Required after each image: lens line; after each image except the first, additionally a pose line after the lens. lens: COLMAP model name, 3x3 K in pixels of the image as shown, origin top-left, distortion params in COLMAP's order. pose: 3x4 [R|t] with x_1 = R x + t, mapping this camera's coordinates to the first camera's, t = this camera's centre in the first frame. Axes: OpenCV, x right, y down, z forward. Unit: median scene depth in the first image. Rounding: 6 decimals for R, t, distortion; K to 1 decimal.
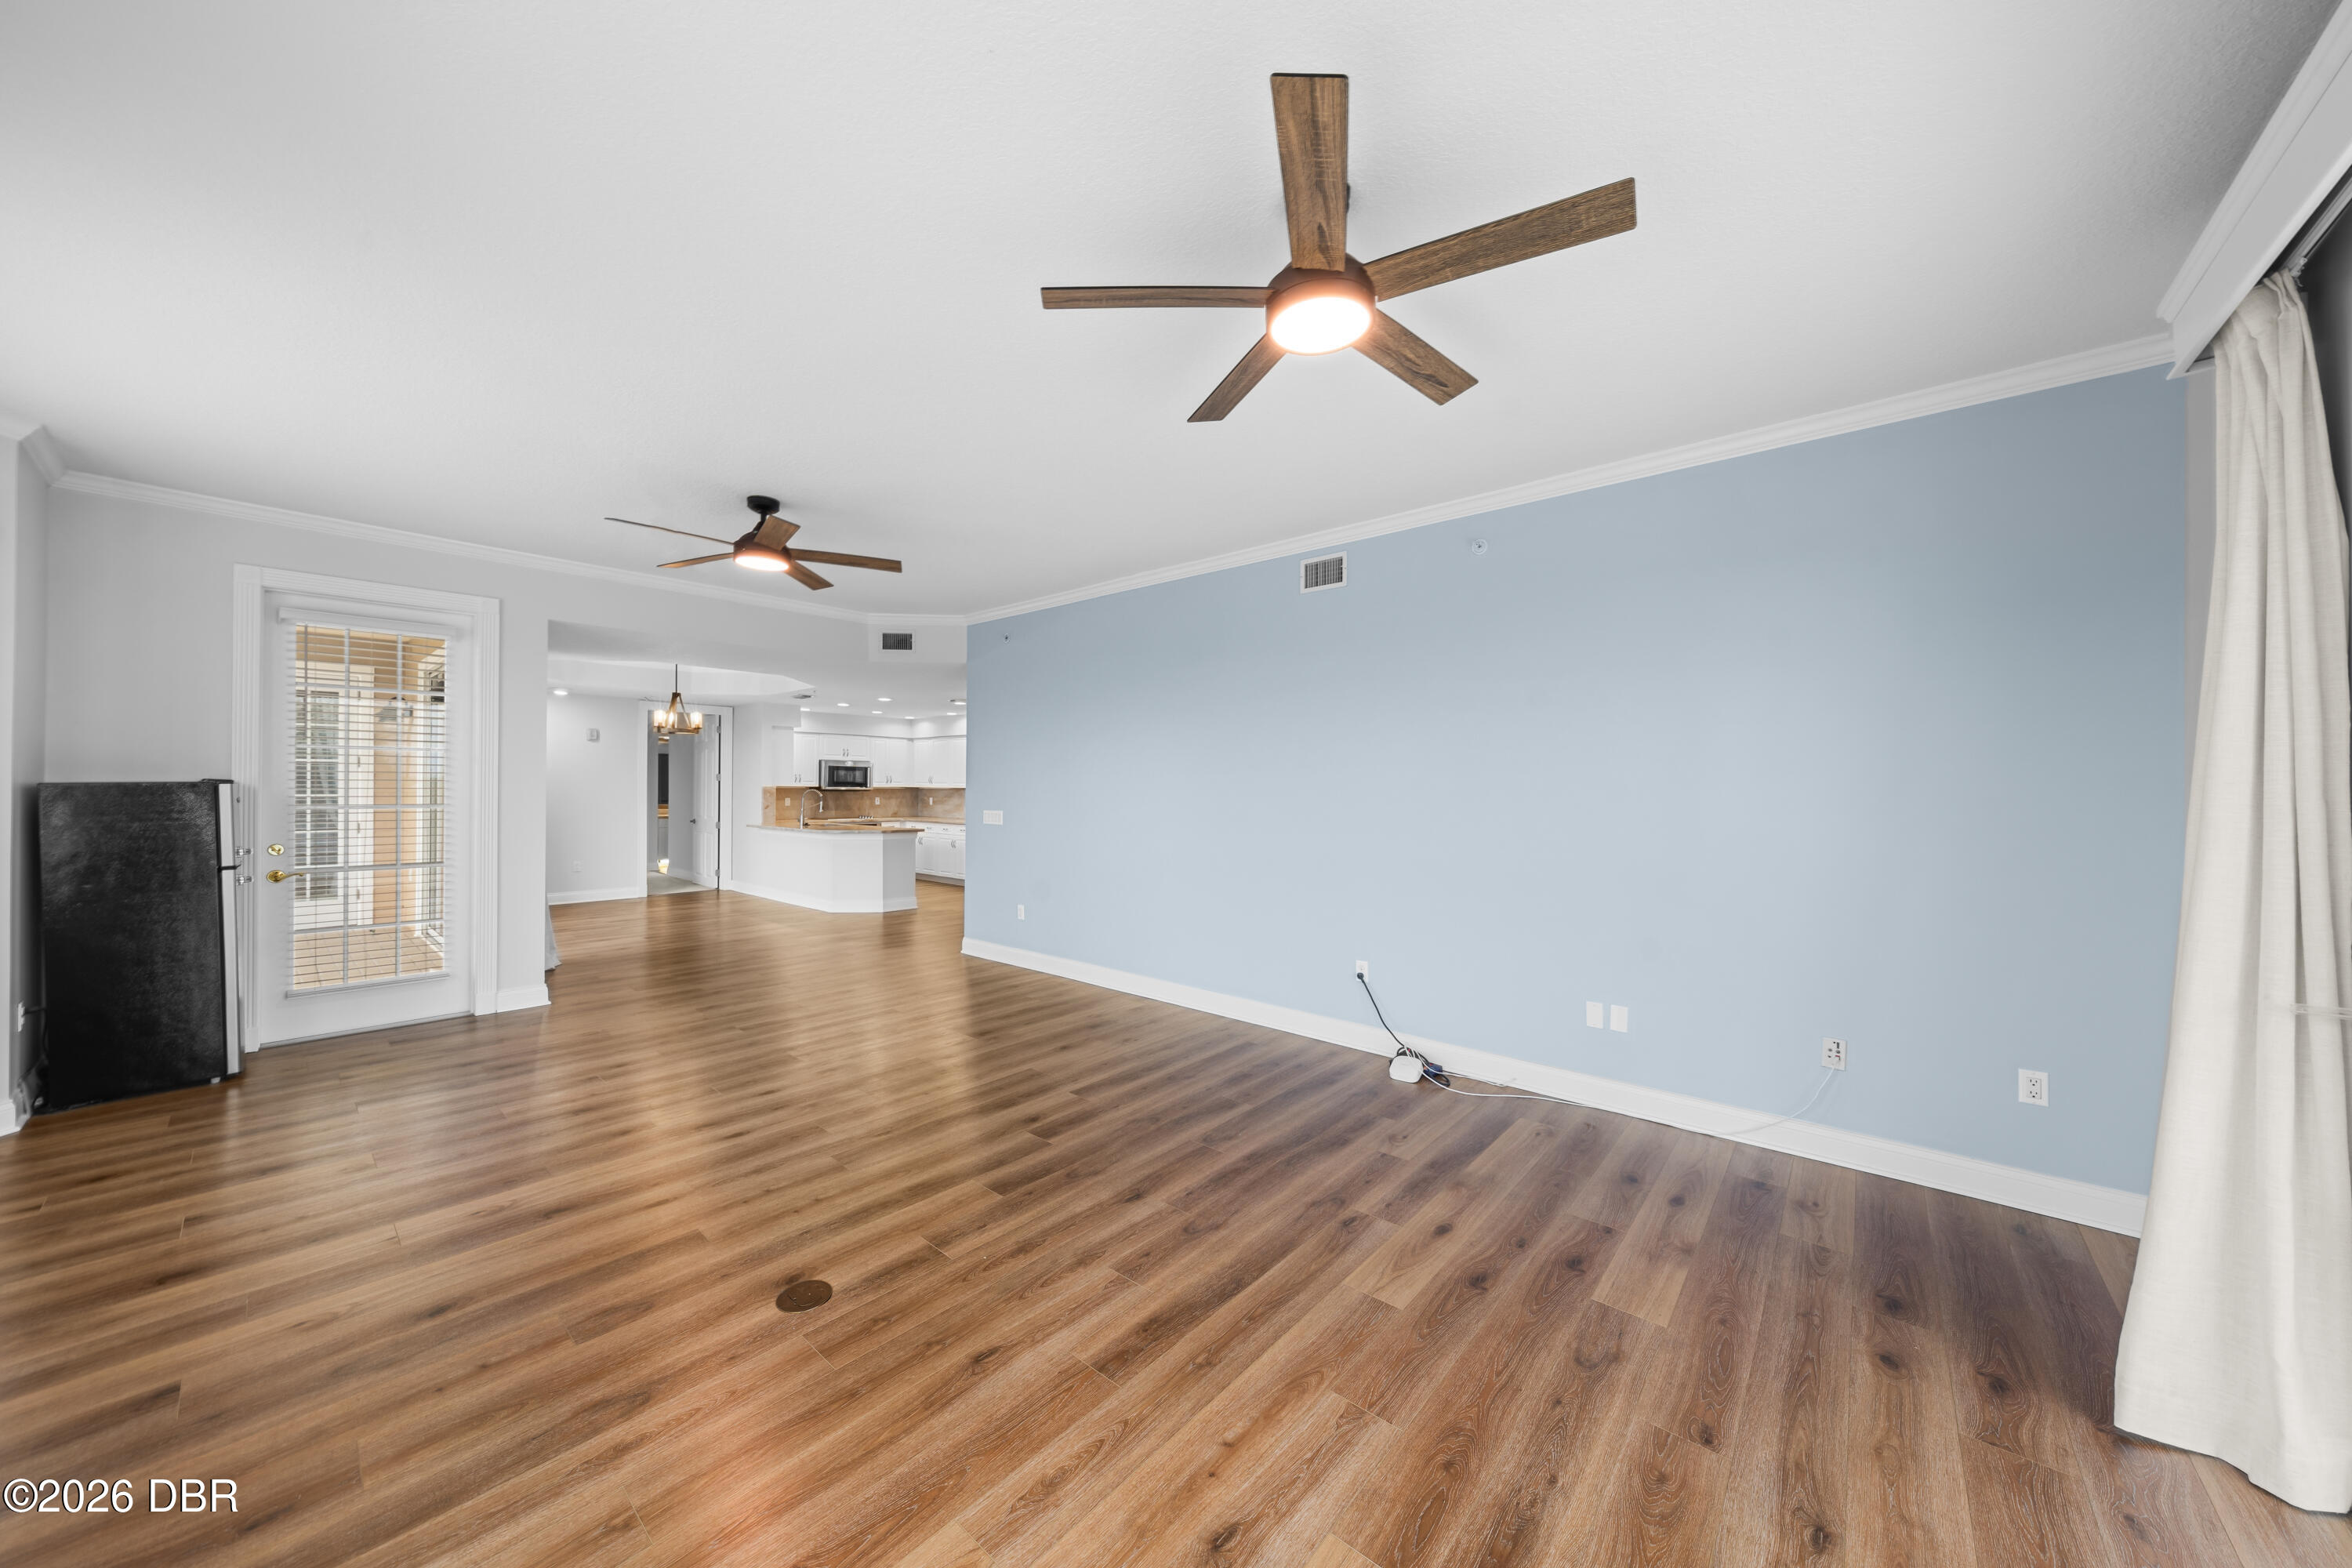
lens RADIAL K [[807.3, 0, 1185.7], [0, 807.3, 789.0], [0, 0, 1]] dist [-0.002628, -0.000161]
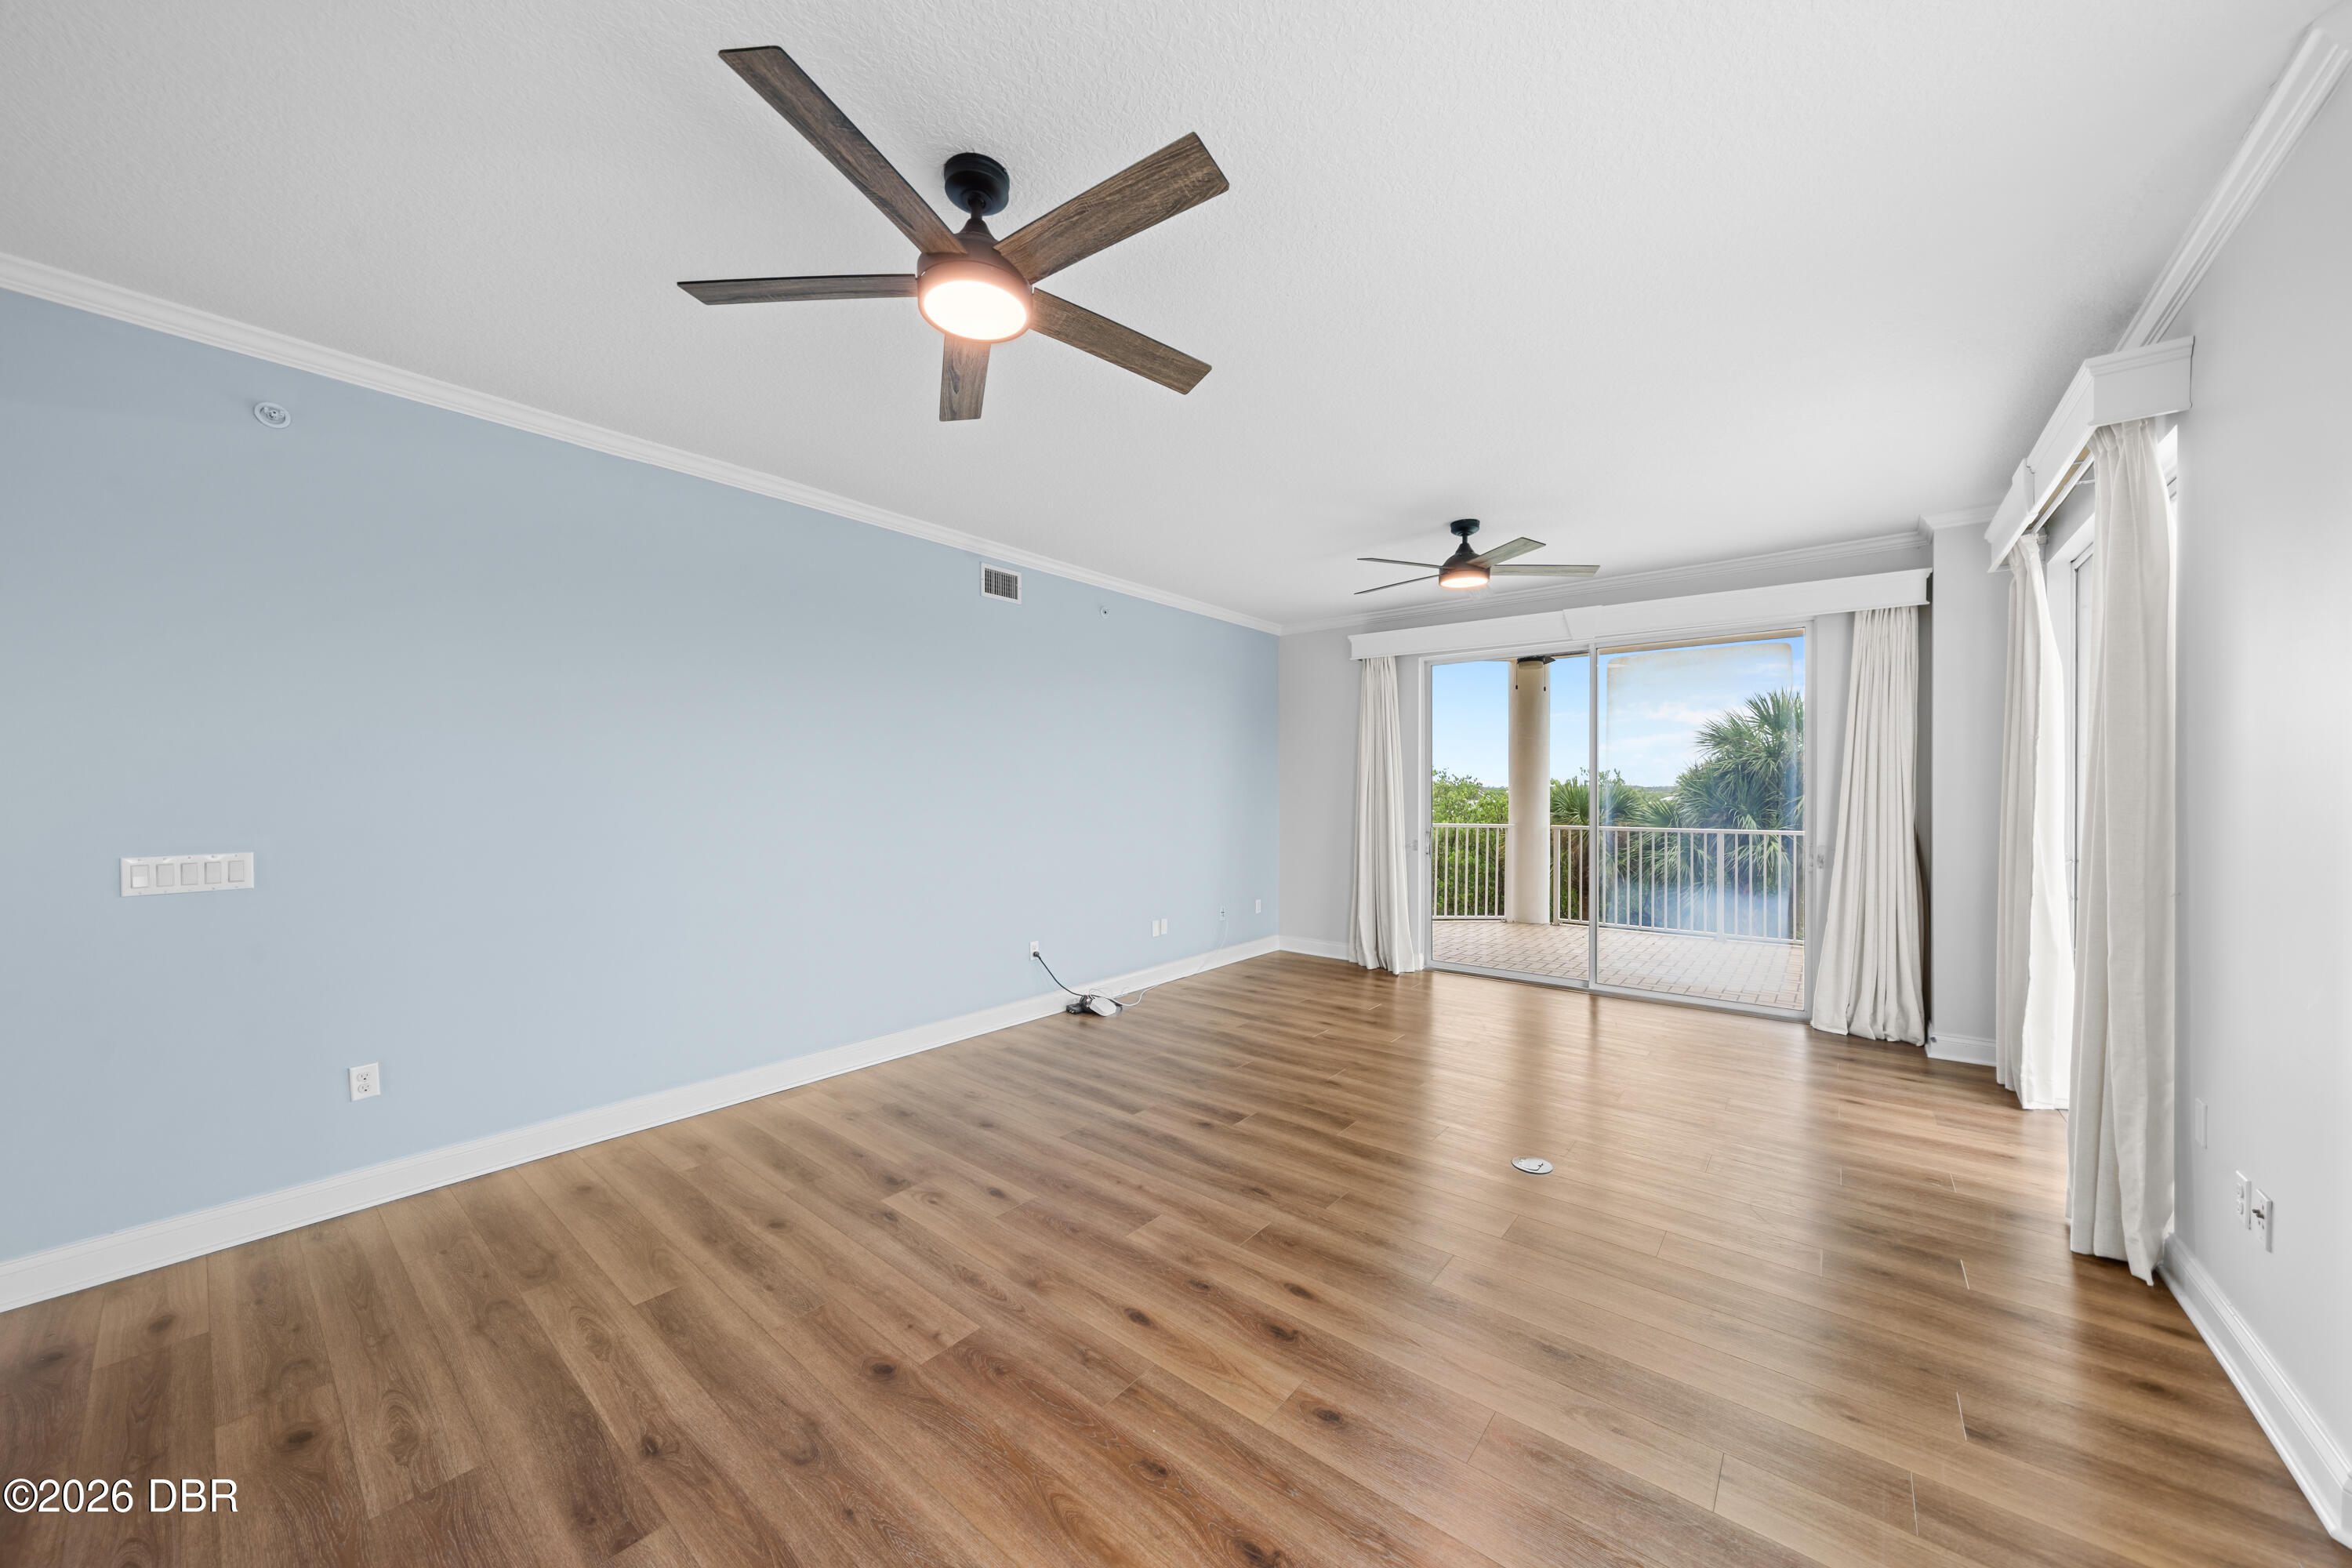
lens RADIAL K [[807.3, 0, 1165.1], [0, 807.3, 788.7], [0, 0, 1]] dist [-0.002628, -0.000161]
pose [[-0.014472, -0.002344, 0.999893, -0.754838], [0.004371, 0.999988, 0.002407, -0.003406], [-0.999886, 0.004405, -0.014461, 0.679922]]
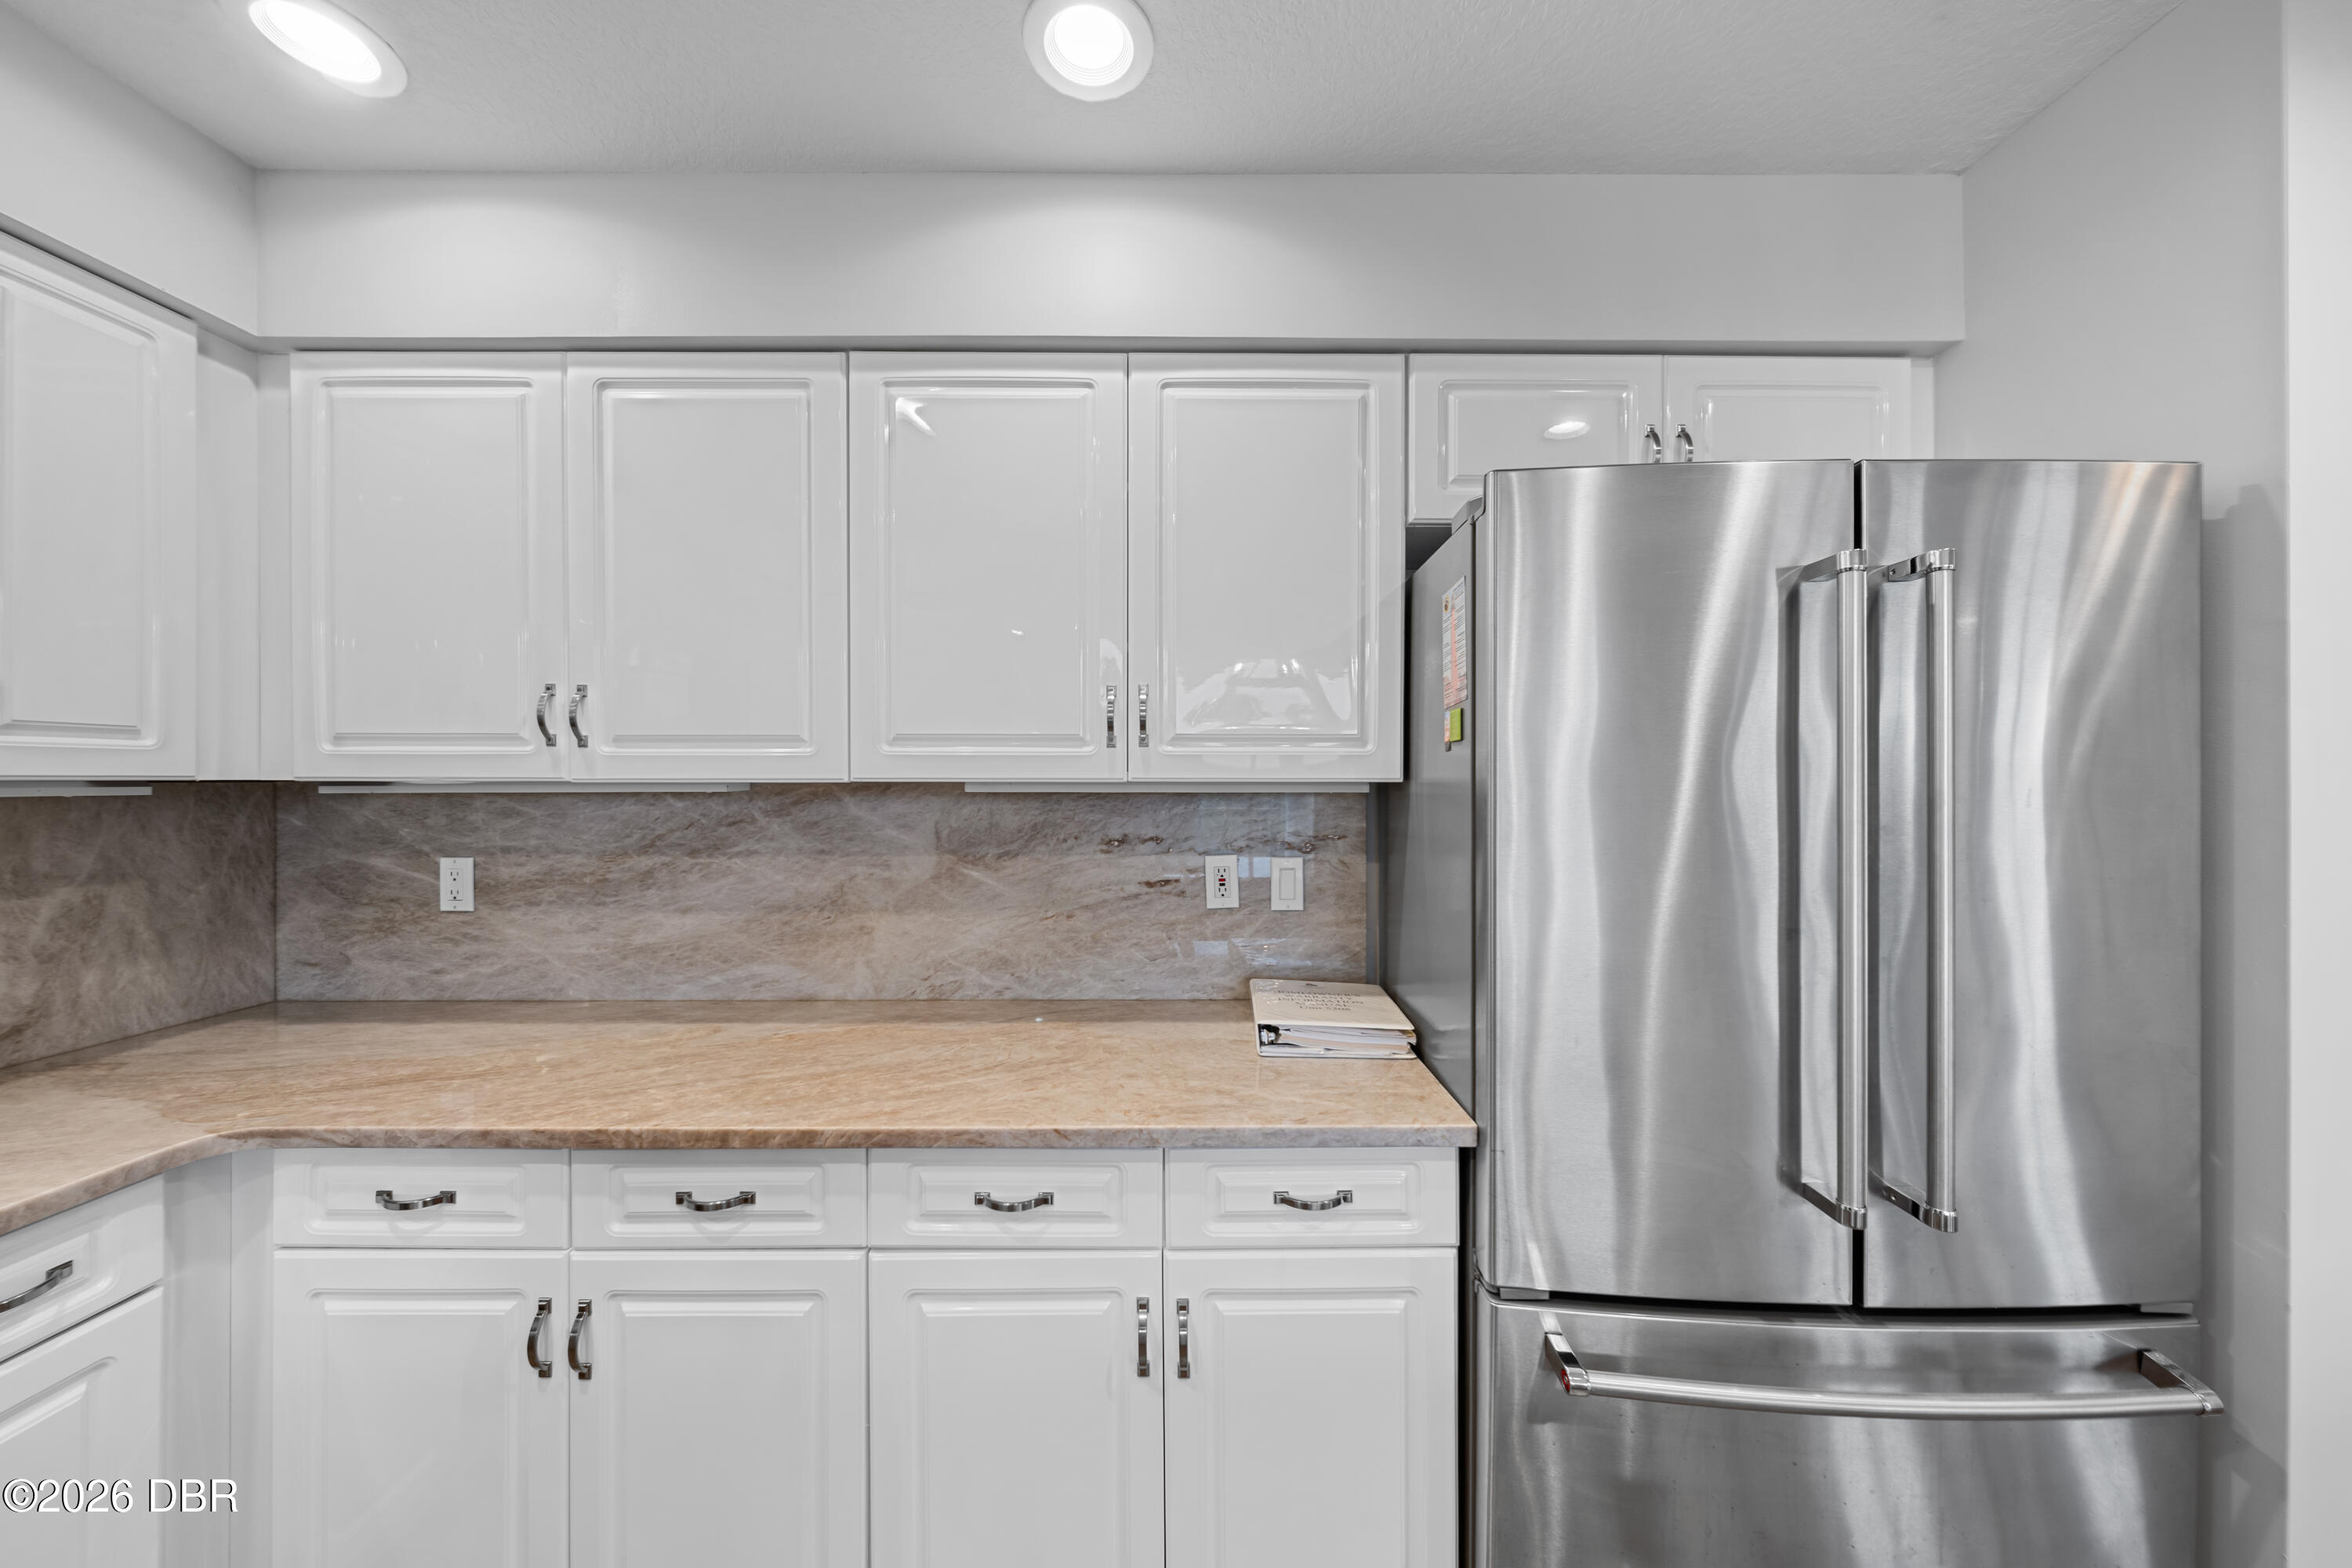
lens RADIAL K [[807.3, 0, 1180.1], [0, 807.3, 776.0], [0, 0, 1]] dist [-0.002628, -0.000161]
pose [[0.759730, -0.001915, 0.650236, -0.745816], [0.006408, 0.999969, -0.004542, -0.003614], [-0.650207, 0.007618, 0.759719, 1.970506]]
